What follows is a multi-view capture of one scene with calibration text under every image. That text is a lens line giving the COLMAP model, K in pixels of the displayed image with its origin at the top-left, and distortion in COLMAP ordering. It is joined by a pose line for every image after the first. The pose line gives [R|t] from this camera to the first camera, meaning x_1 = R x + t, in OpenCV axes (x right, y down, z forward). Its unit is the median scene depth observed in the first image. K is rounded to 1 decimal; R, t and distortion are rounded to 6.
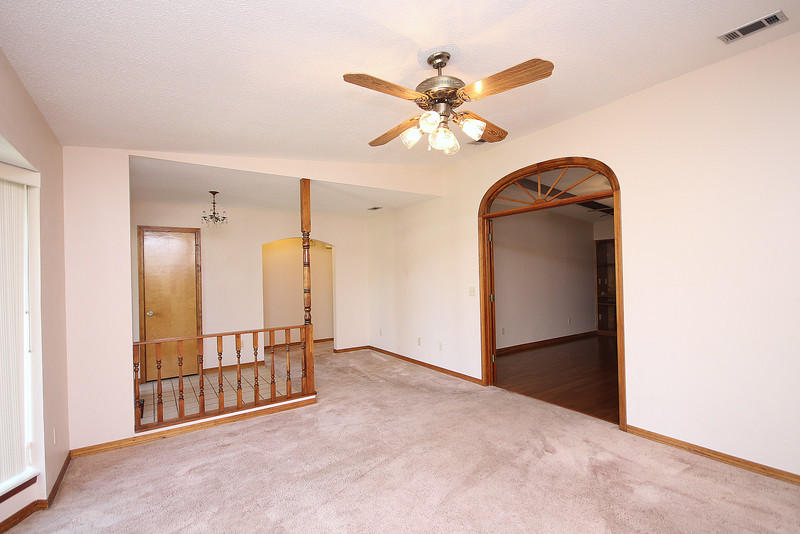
lens RADIAL K [[369.6, 0, 402.8], [0, 369.6, 272.6], [0, 0, 1]] dist [0.000369, -0.006176]
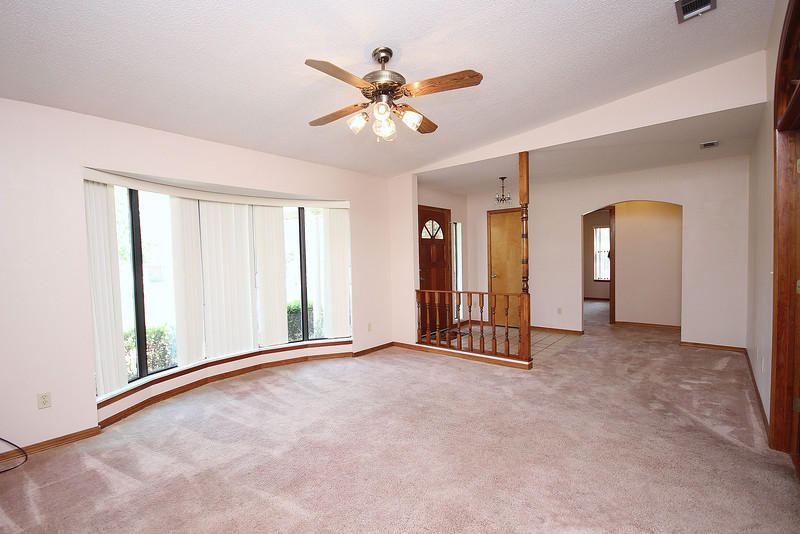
lens RADIAL K [[369.6, 0, 402.6], [0, 369.6, 269.3], [0, 0, 1]] dist [0.000369, -0.006176]
pose [[0.275936, 0.052031, -0.959767, 0.640380], [0.021189, 0.997962, 0.060193, 0.001670], [0.960942, -0.036946, 0.274271, 0.383629]]
